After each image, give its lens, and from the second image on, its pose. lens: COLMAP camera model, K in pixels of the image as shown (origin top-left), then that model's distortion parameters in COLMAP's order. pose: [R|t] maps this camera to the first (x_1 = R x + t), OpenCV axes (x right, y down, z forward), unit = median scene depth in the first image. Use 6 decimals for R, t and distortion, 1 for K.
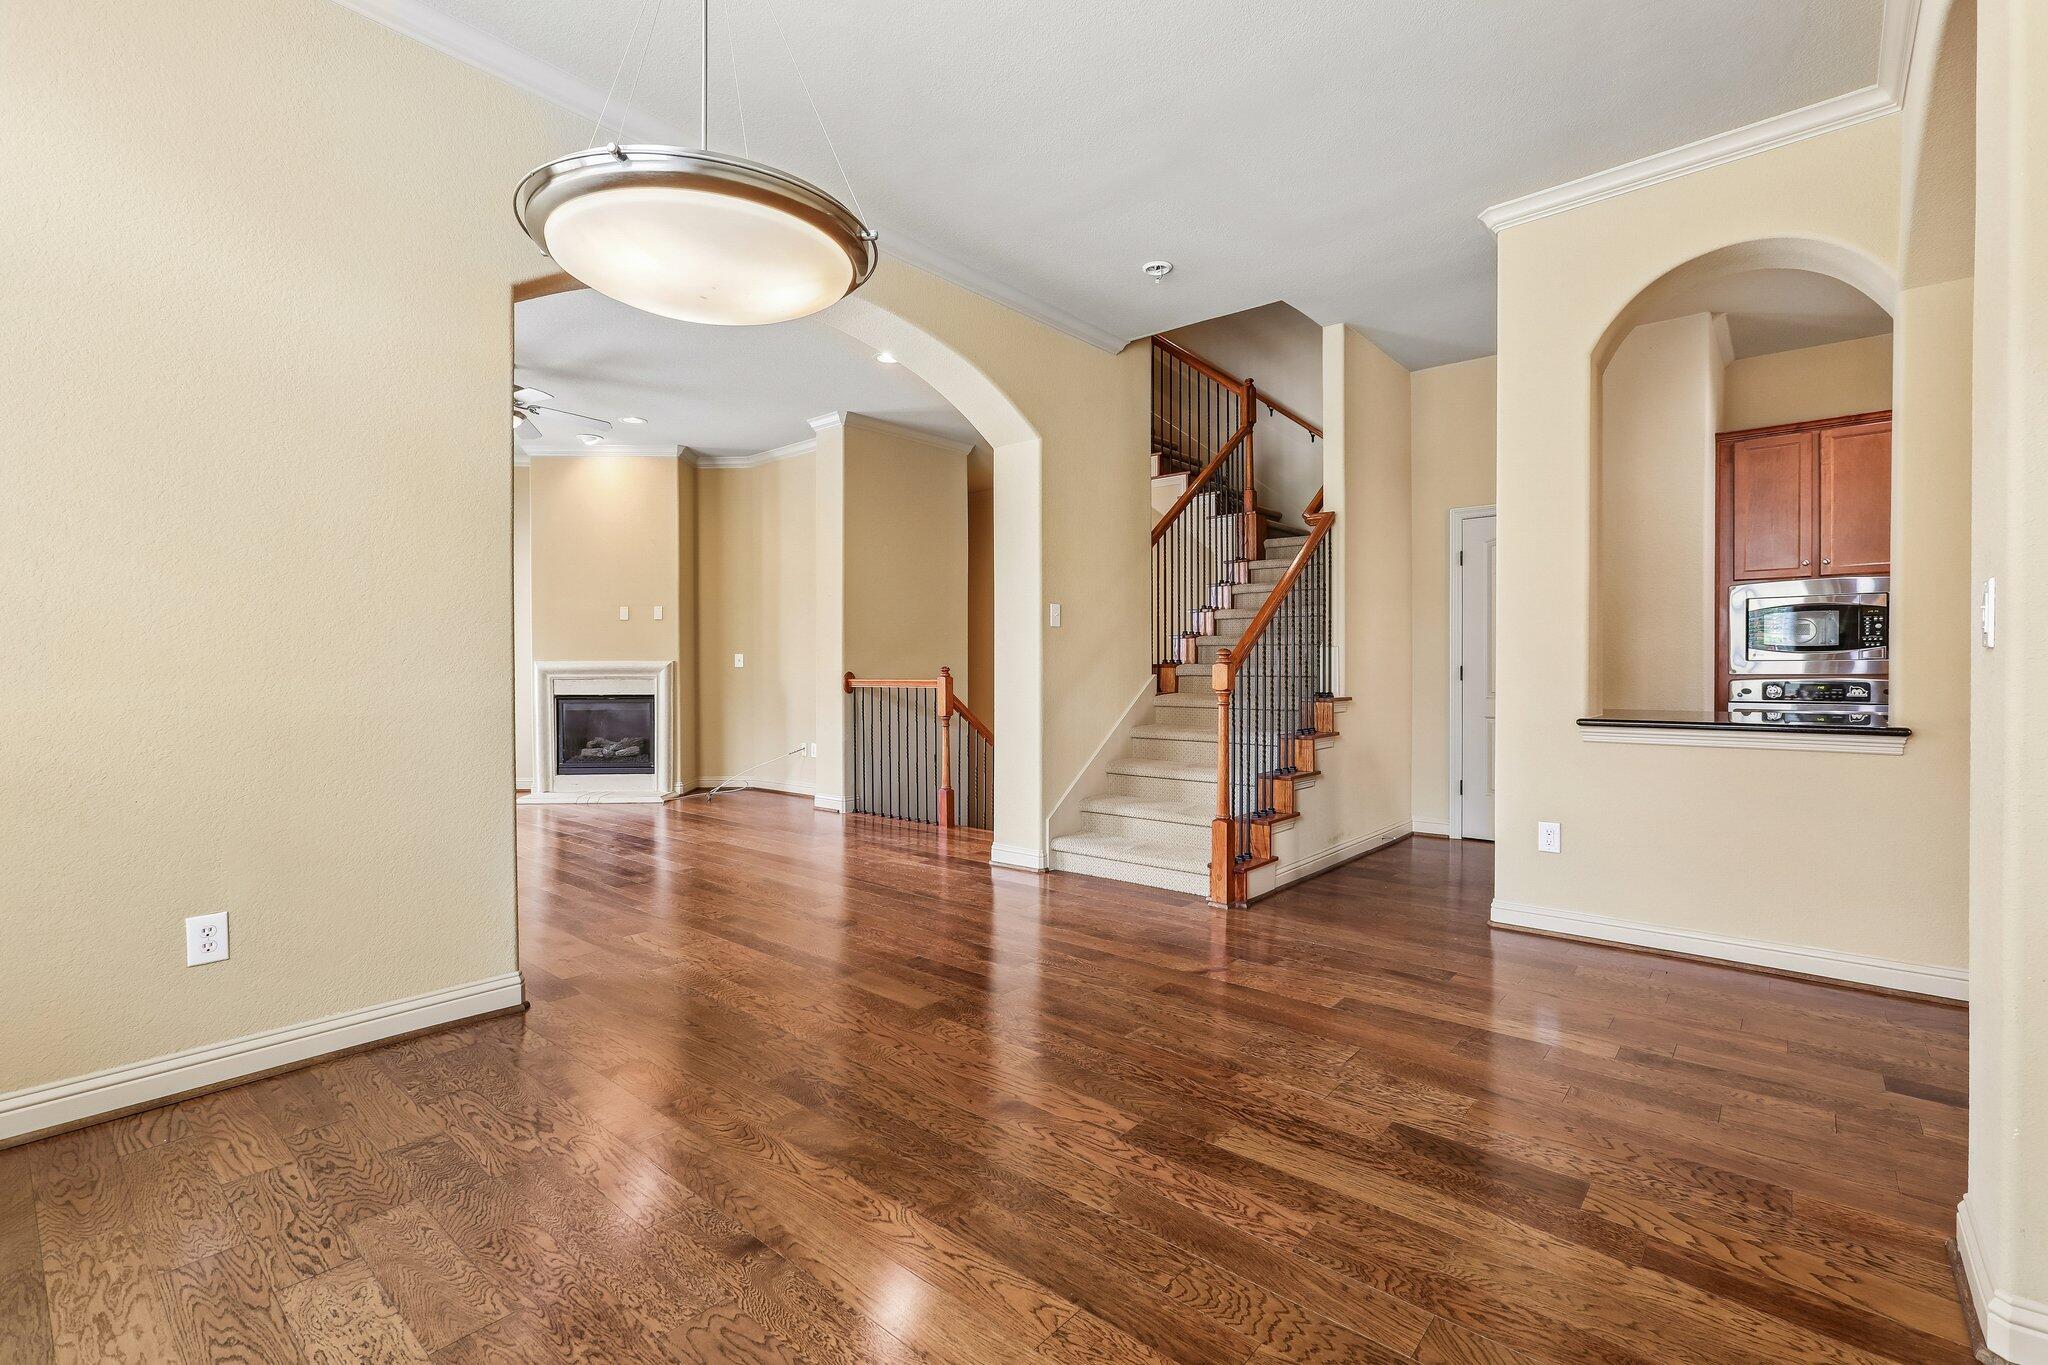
lens RADIAL K [[894.8, 0, 1024.0], [0, 894.8, 682.5], [0, 0, 1]] dist [-0.001043, -0.000010]
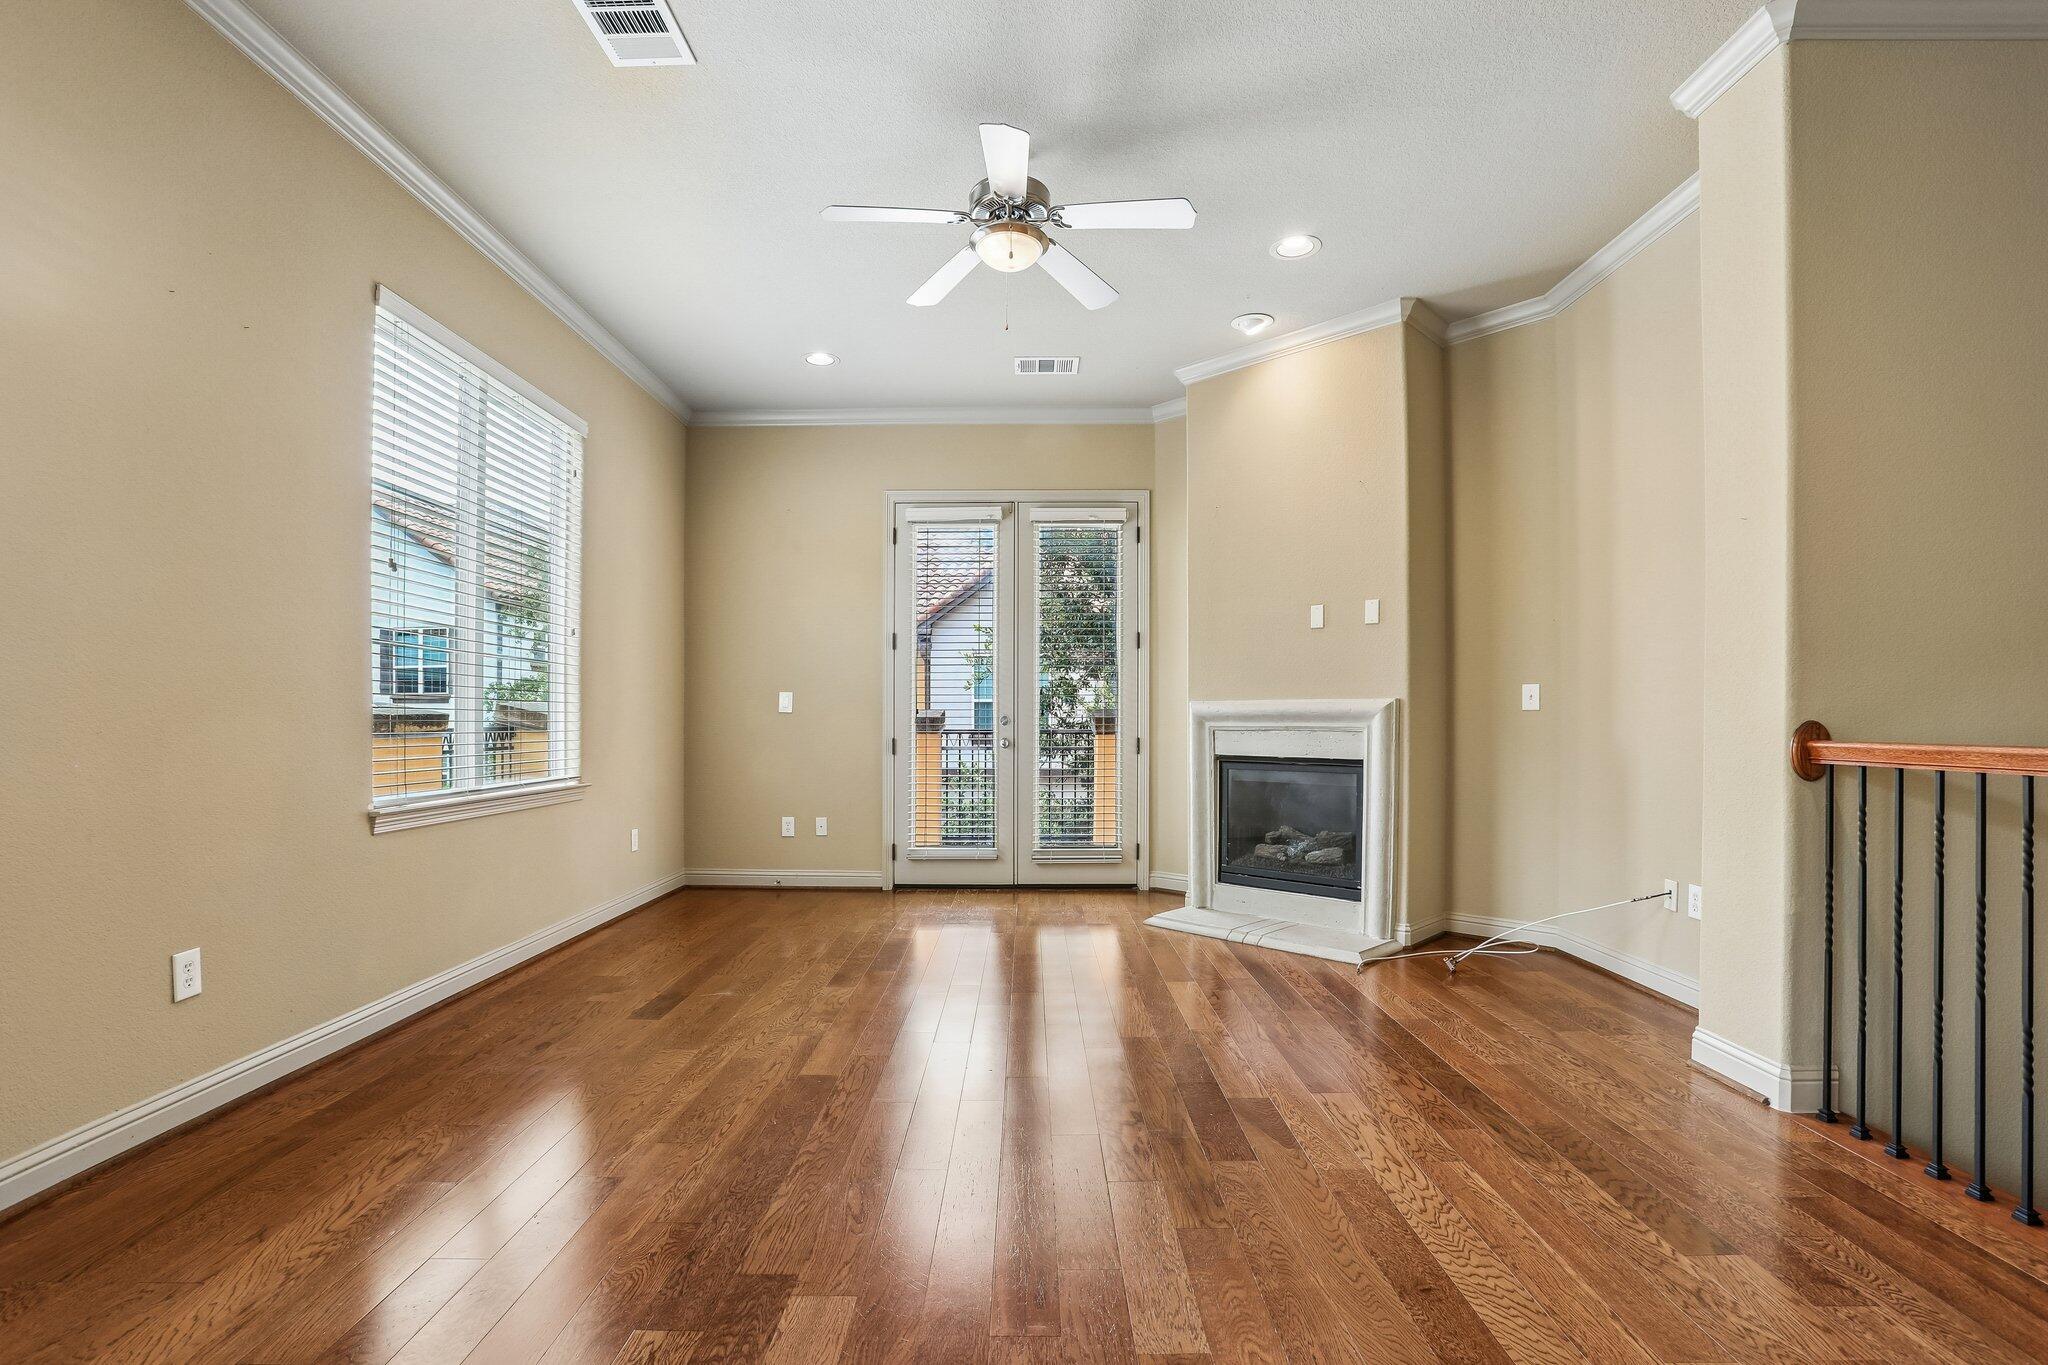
lens RADIAL K [[960.9, 0, 1043.8], [0, 960.9, 711.3], [0, 0, 1]] dist [-0.030736, 0.000370]
pose [[0.668261, -0.003102, -0.743920, -0.105604], [-0.010421, 0.999854, -0.013530, -0.006247], [0.743854, 0.016794, 0.668131, 0.460468]]
